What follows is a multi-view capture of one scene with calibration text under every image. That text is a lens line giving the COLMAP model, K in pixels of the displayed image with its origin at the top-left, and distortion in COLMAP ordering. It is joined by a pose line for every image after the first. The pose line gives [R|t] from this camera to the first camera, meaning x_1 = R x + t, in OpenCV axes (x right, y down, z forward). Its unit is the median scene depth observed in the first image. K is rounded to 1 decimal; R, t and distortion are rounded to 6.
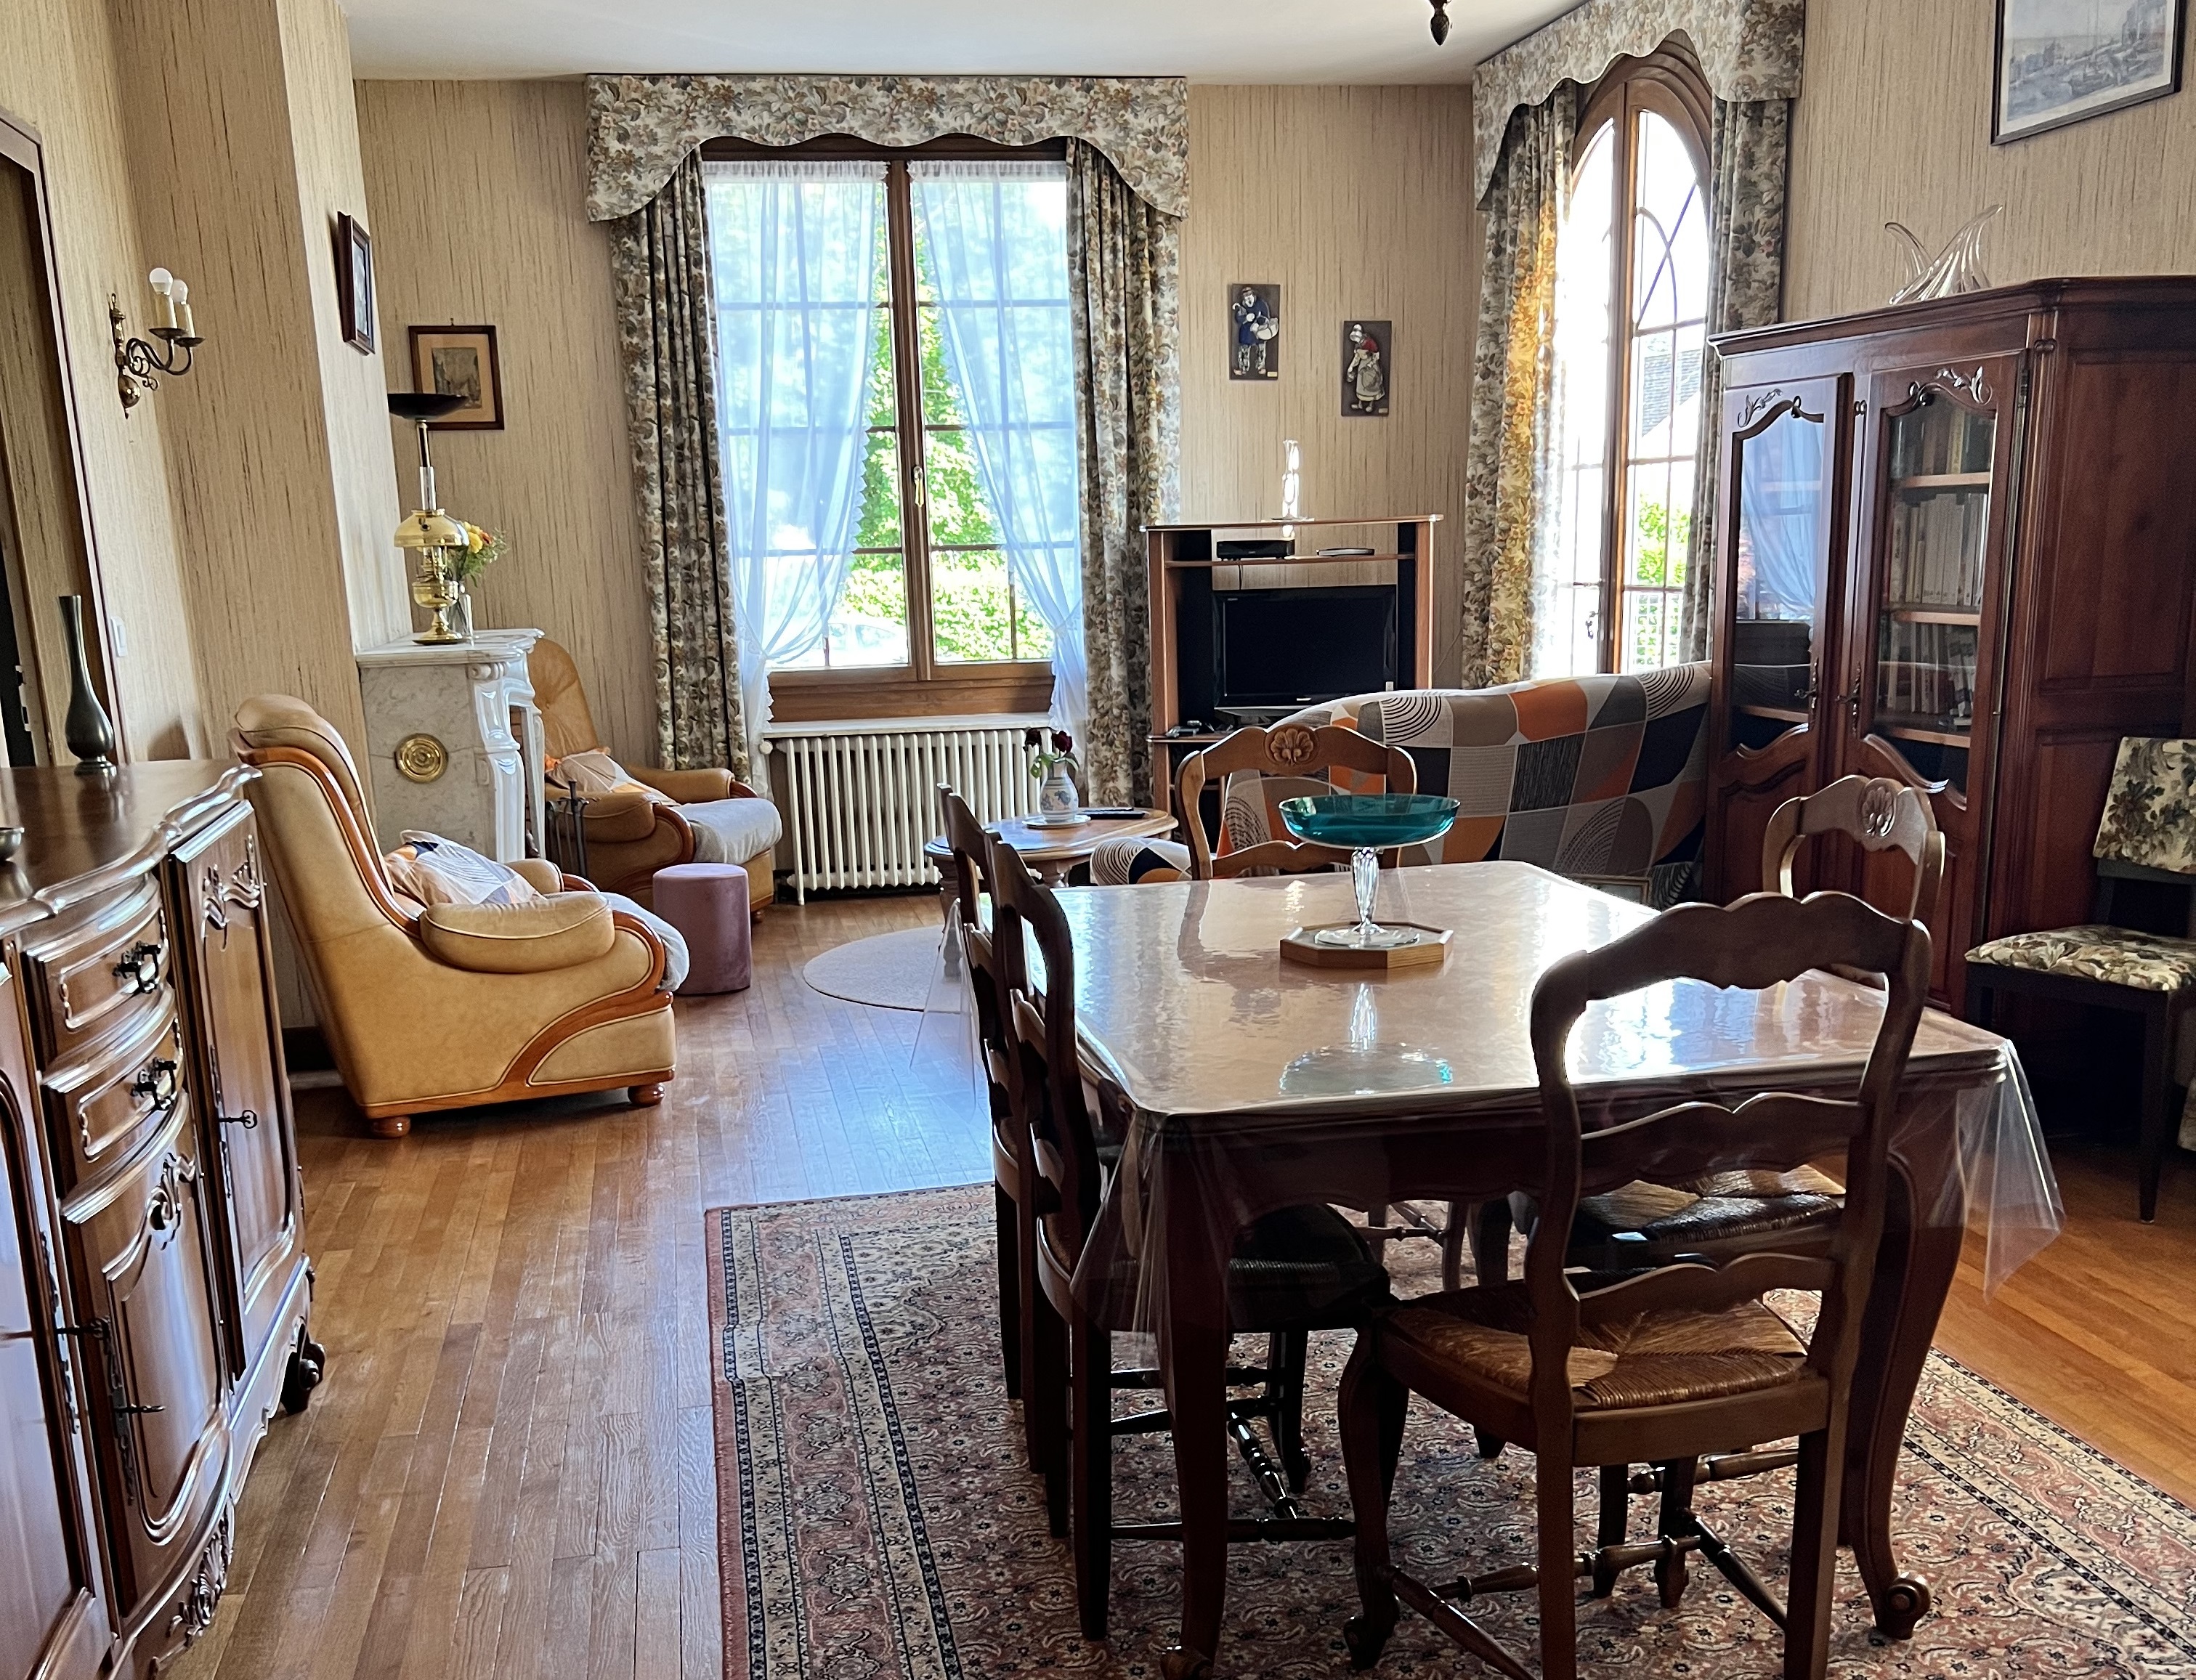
lens RADIAL K [[1764.9, 0, 1090.8], [0, 1764.9, 845.0], [0, 0, 1]] dist [0.093735, 0.000125]
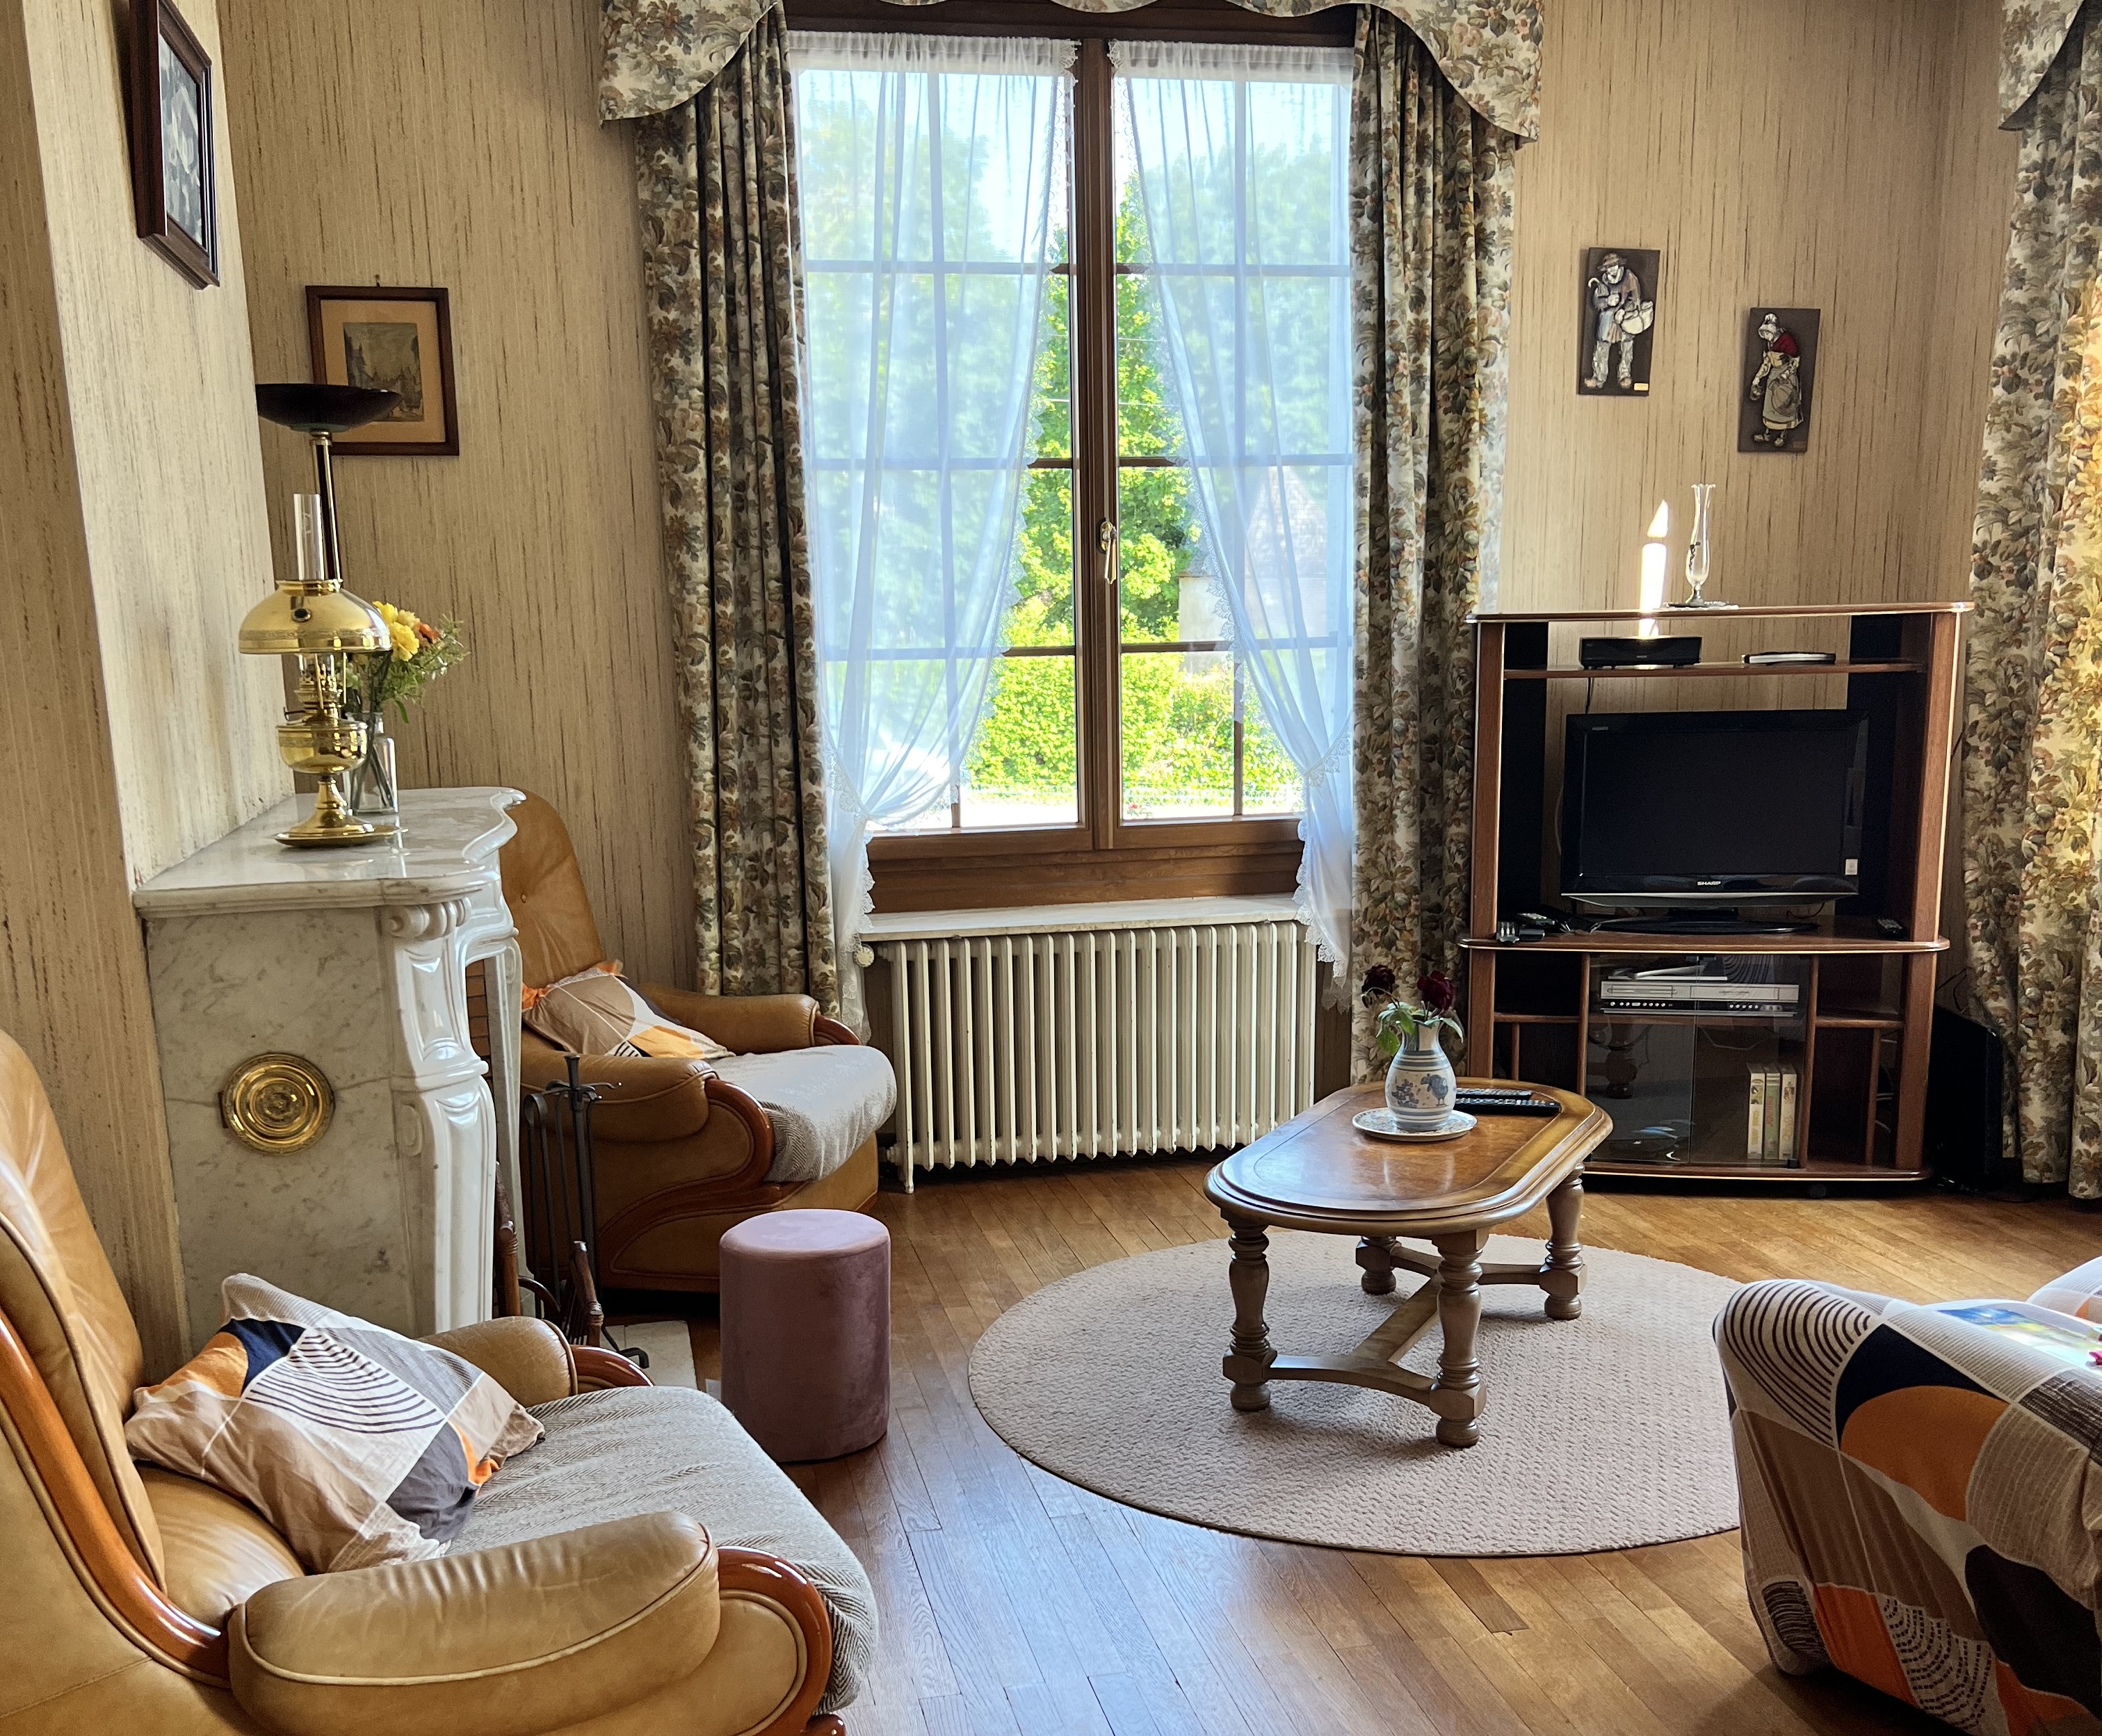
lens RADIAL K [[1615.7, 0, 1061.8], [0, 1615.7, 866.5], [0, 0, 1]] dist [0.045080, 0.000577]
pose [[0.998980, 0.002604, 0.045075, -0.142835], [-0.001706, 0.999800, -0.019948, -0.078034], [-0.045118, 0.019850, 0.998784, 0.426053]]
